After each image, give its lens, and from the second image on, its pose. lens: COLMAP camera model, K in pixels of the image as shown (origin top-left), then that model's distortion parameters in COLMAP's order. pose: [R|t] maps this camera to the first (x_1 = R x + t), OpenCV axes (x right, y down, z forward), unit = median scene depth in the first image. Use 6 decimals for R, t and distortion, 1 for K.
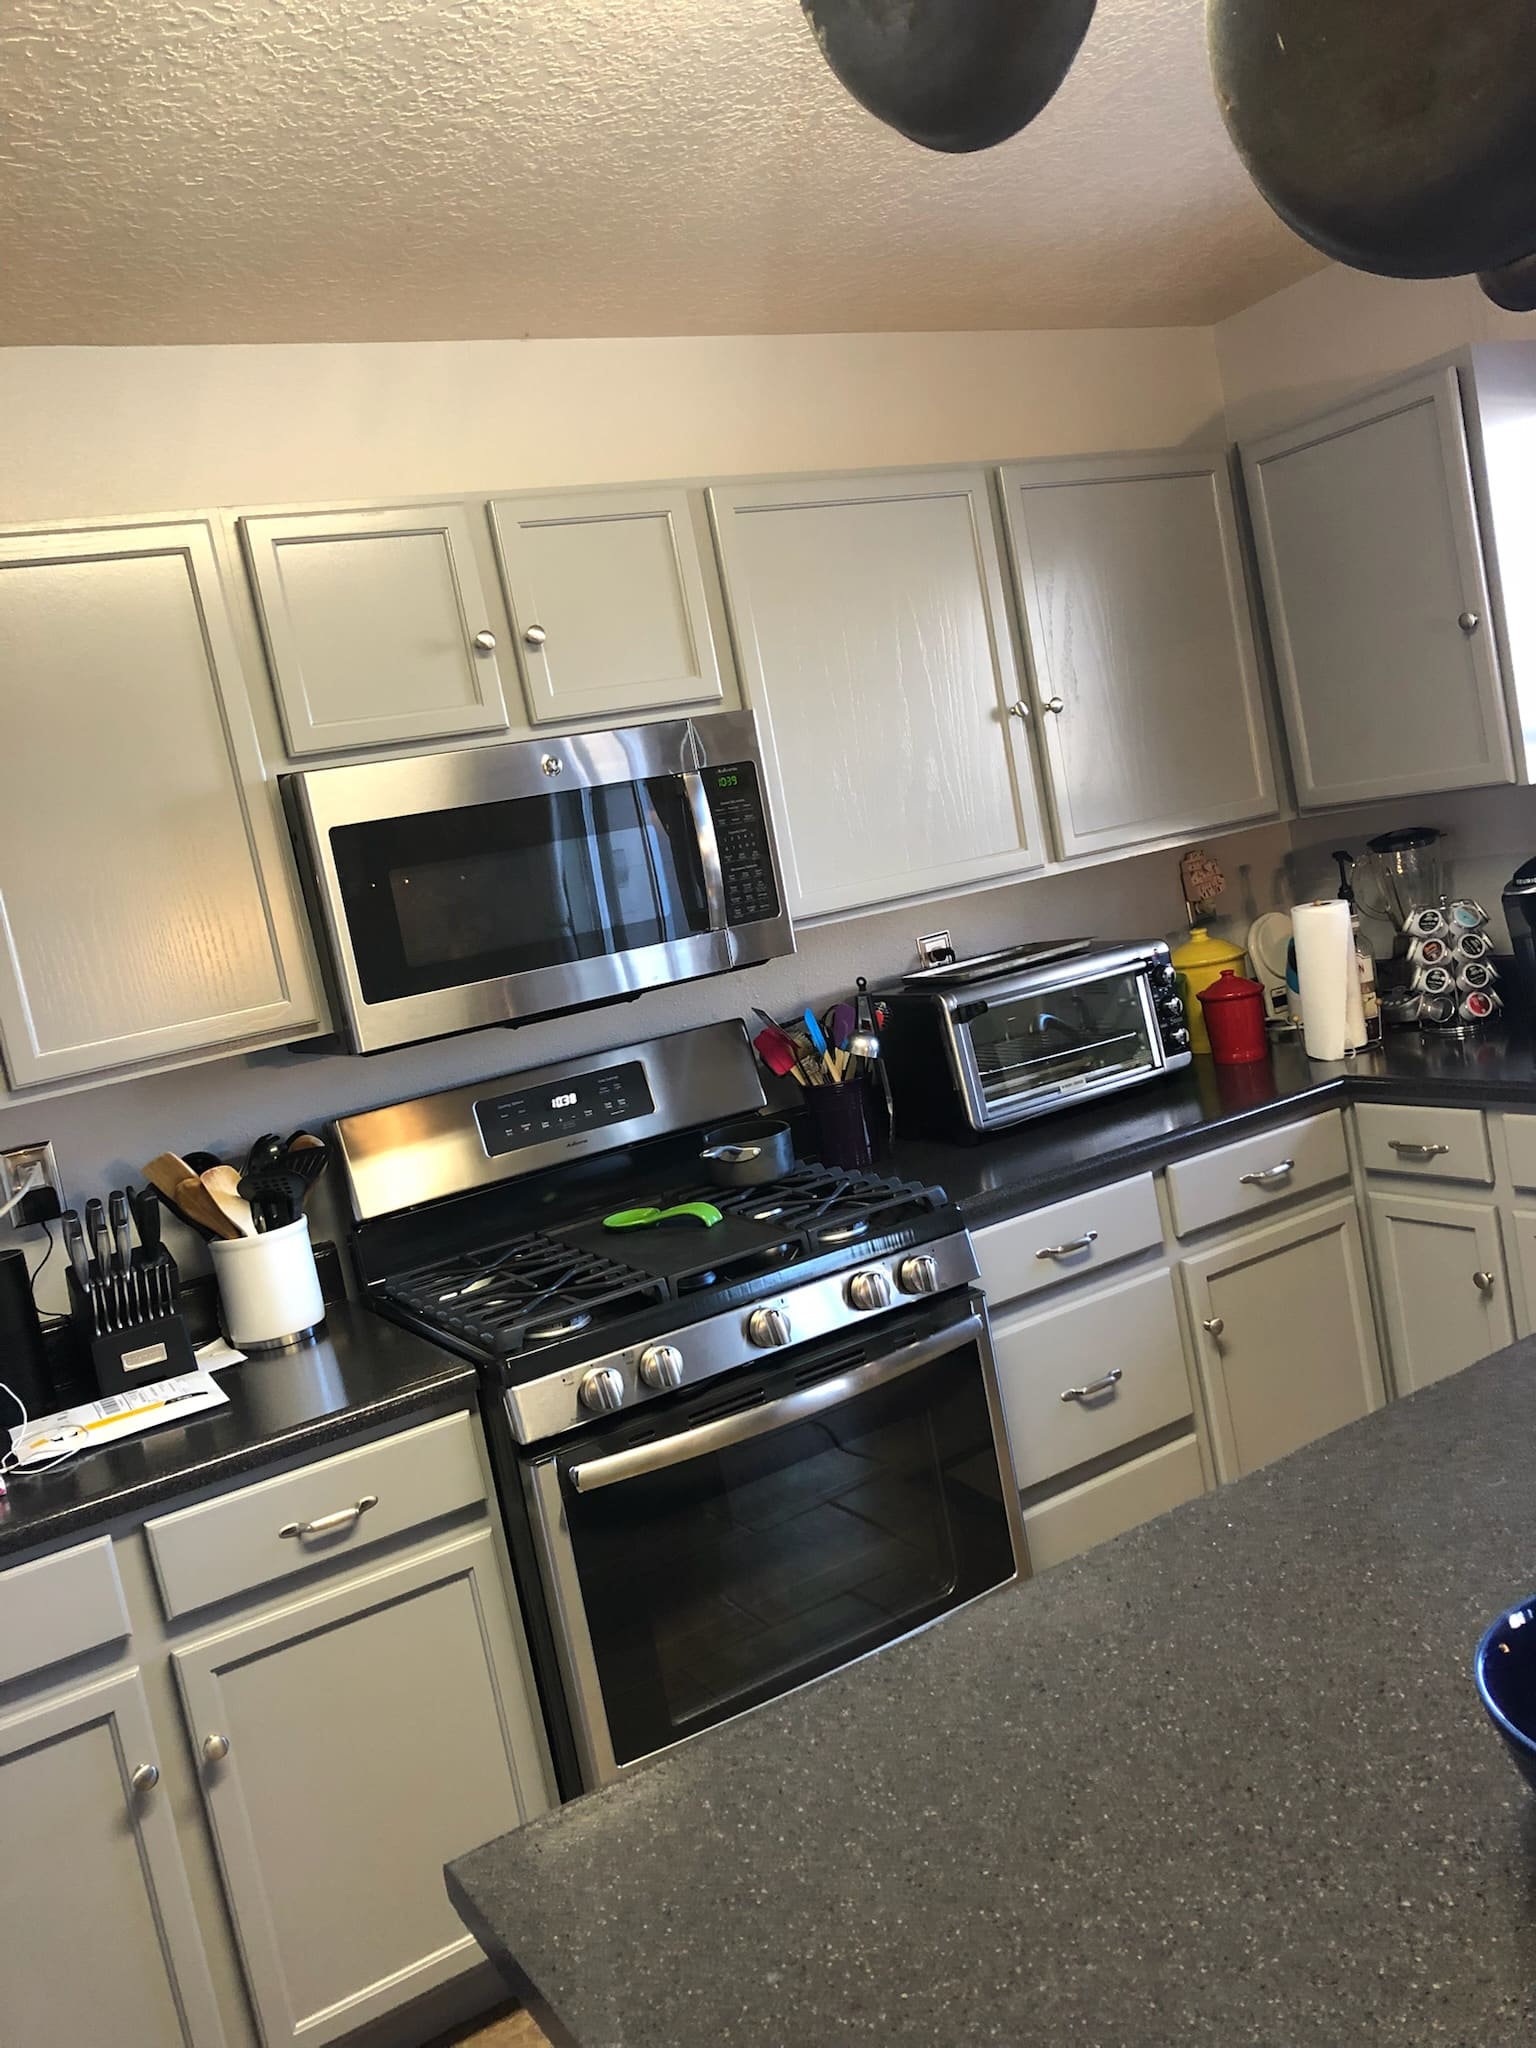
lens RADIAL K [[1687.8, 0, 799.0], [0, 1687.8, 1009.0], [0, 0, 1]] dist [0.117077, -0.337338]
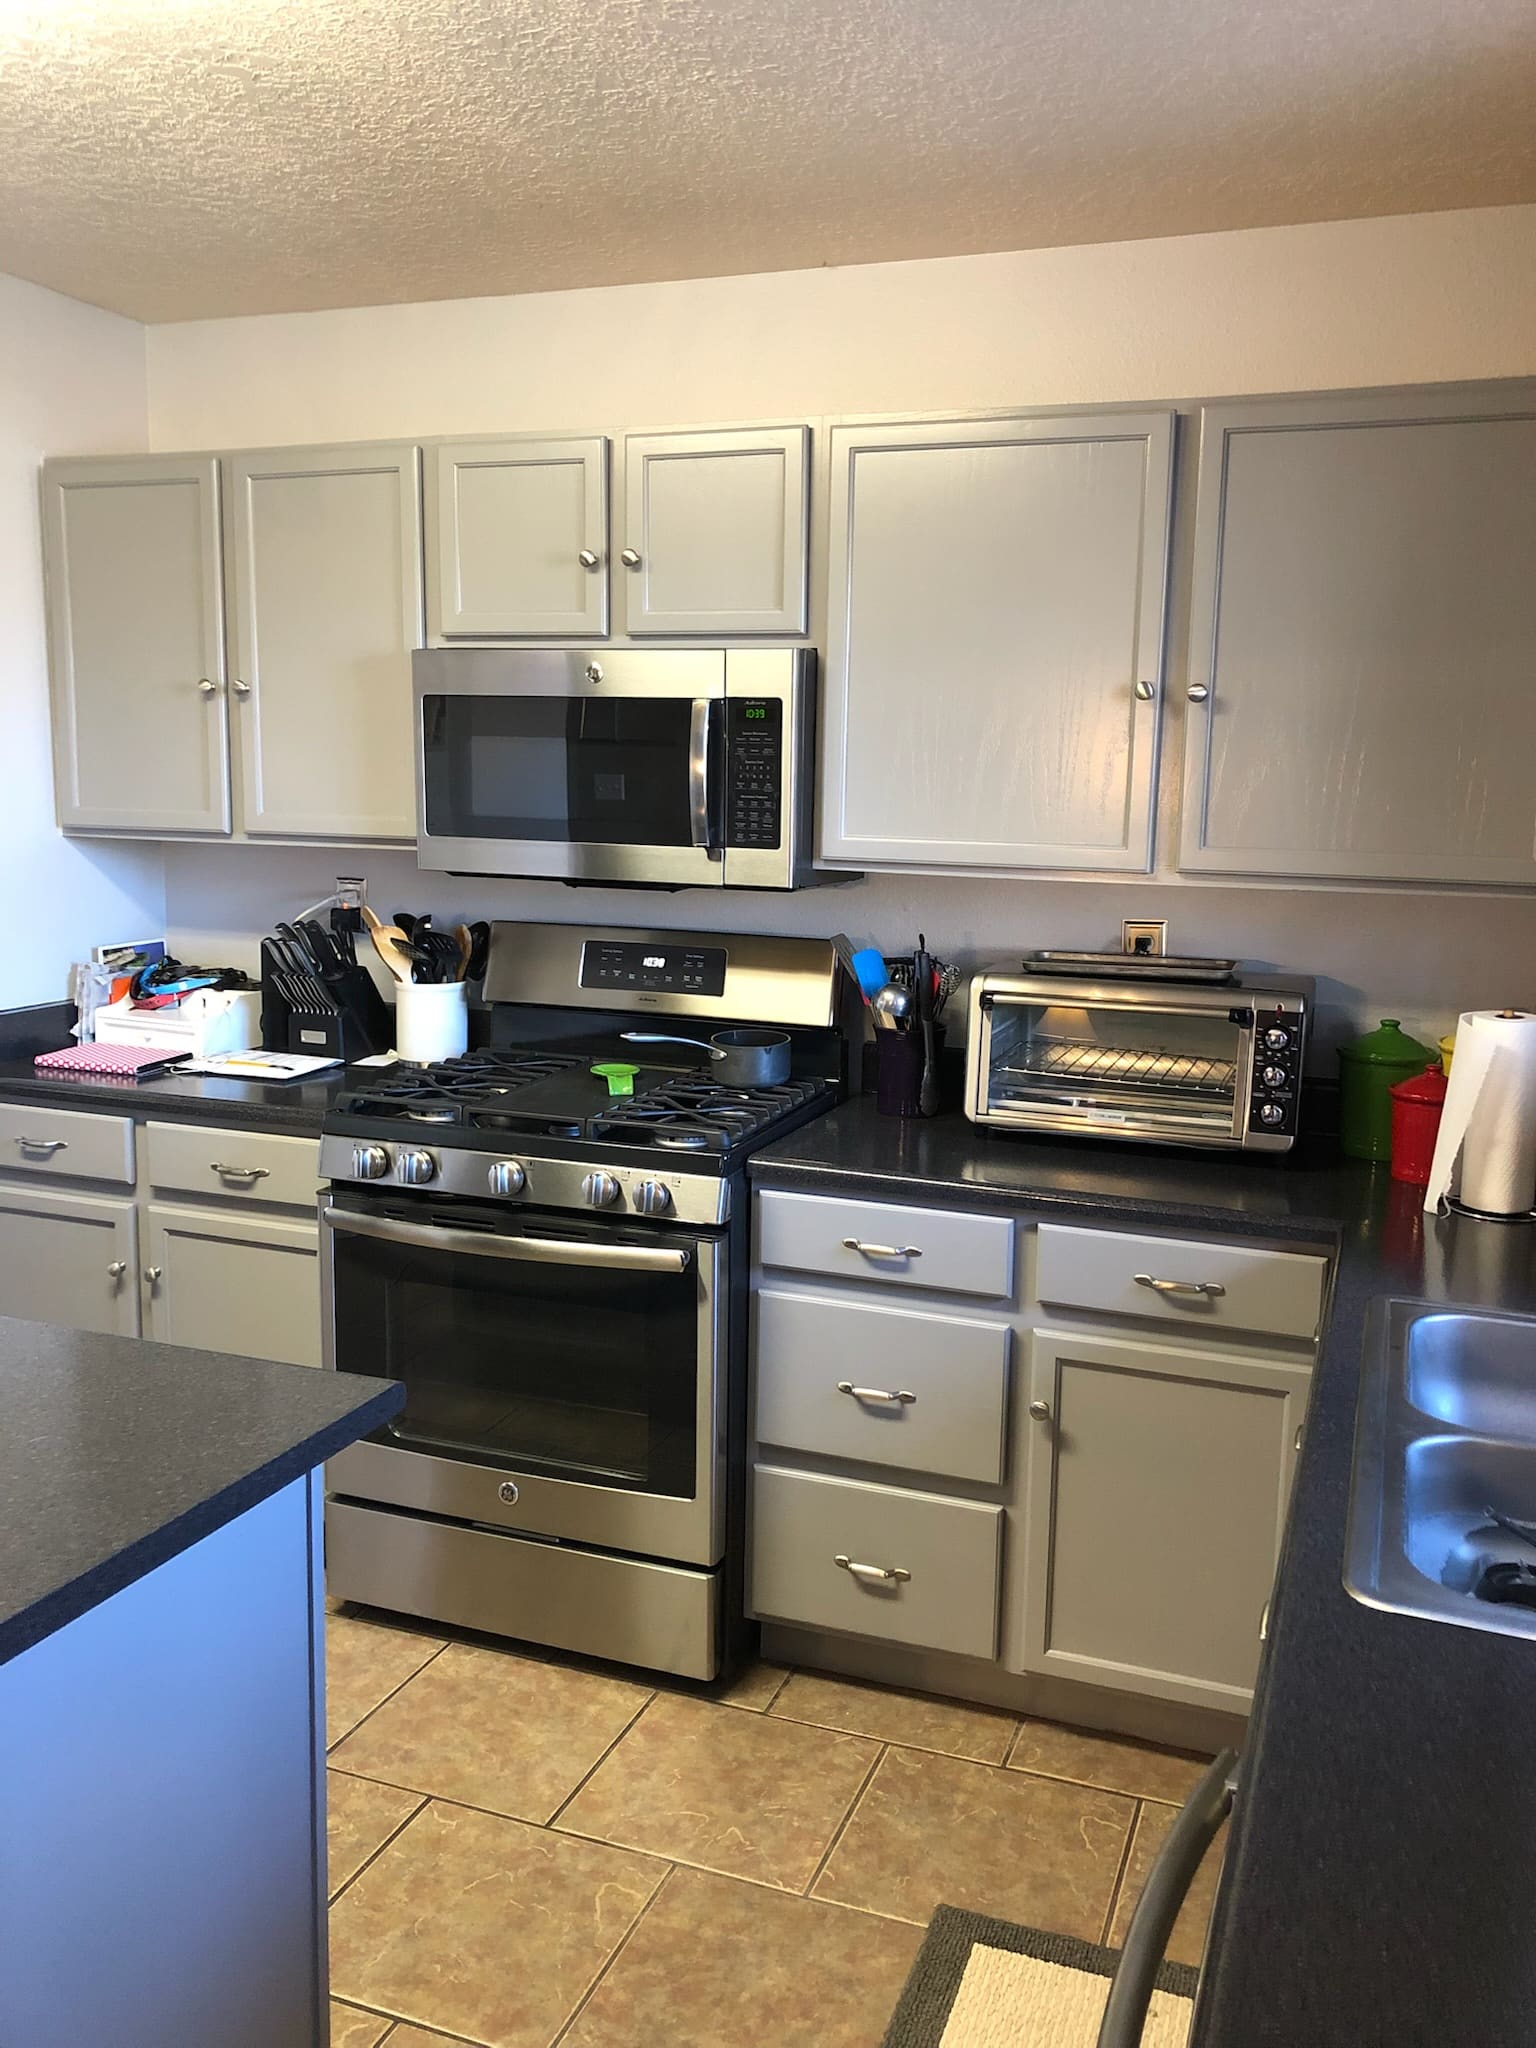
lens RADIAL K [[1678.0, 0, 768.0], [0, 1678.0, 1024.0], [0, 0, 1]] dist [0.109002, -0.317441]
pose [[0.601714, 0.310621, -0.735836, 0.756909], [-0.216097, 0.950231, 0.224416, -0.178127], [0.768923, 0.023978, 0.638891, 0.316728]]
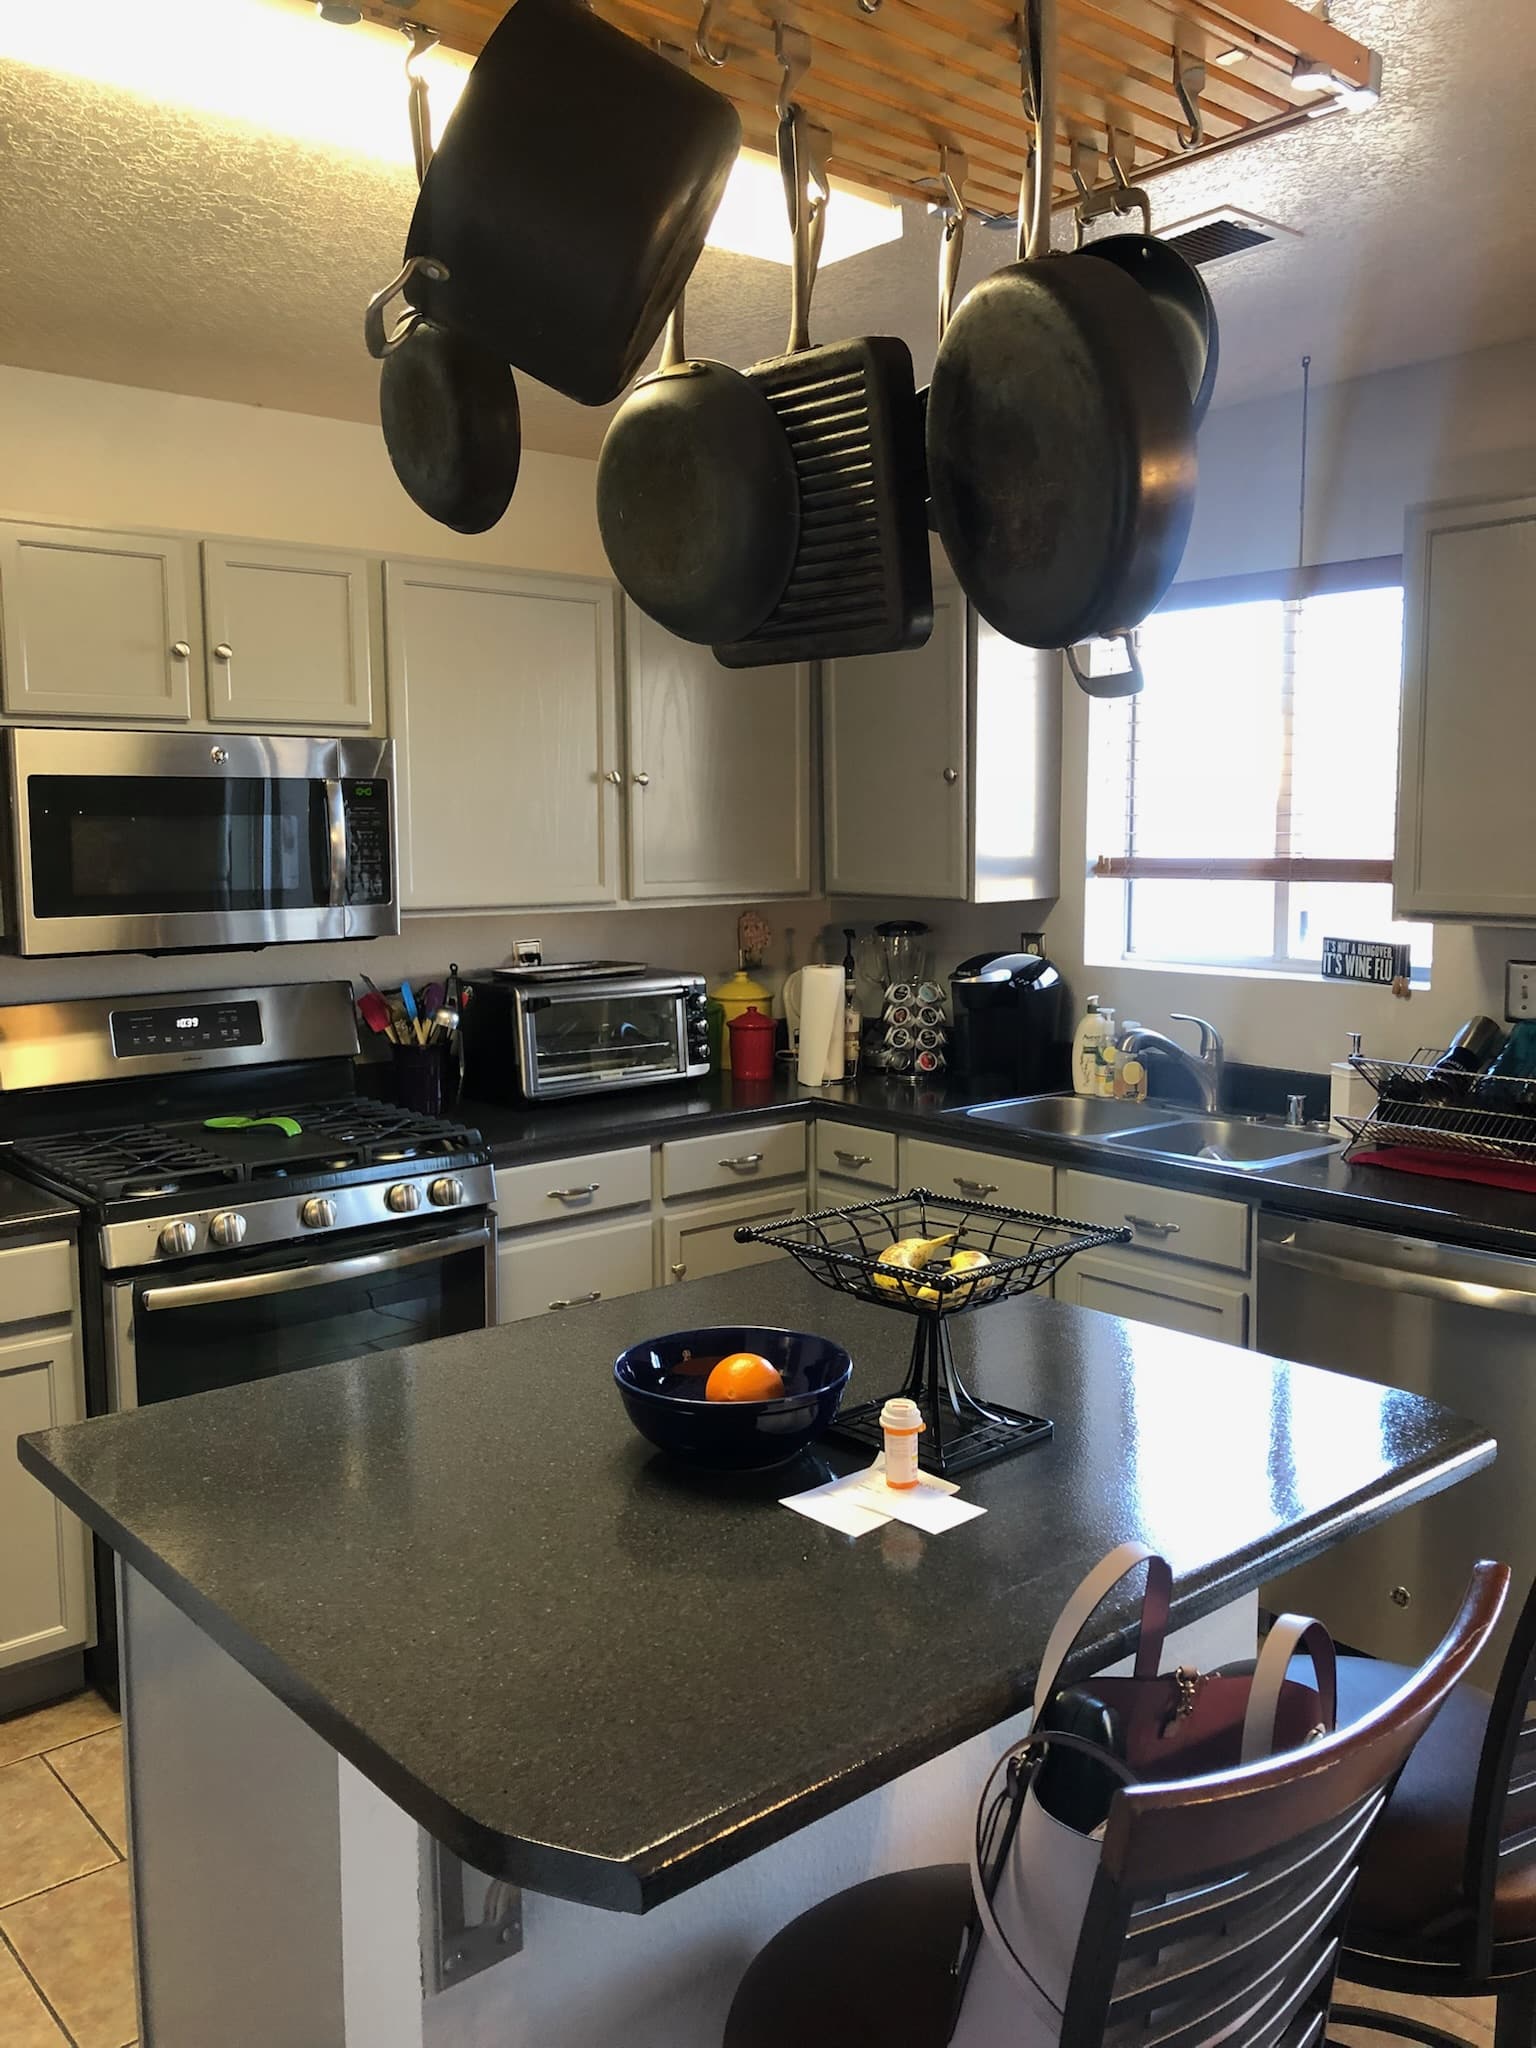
lens RADIAL K [[1687.8, 0, 799.0], [0, 1687.8, 1009.0], [0, 0, 1]] dist [0.117077, -0.337338]
pose [[0.969723, 0.156498, 0.187471, 0.057447], [-0.154169, 0.987675, -0.027033, 0.009177], [-0.189391, -0.002688, 0.981898, -0.294250]]
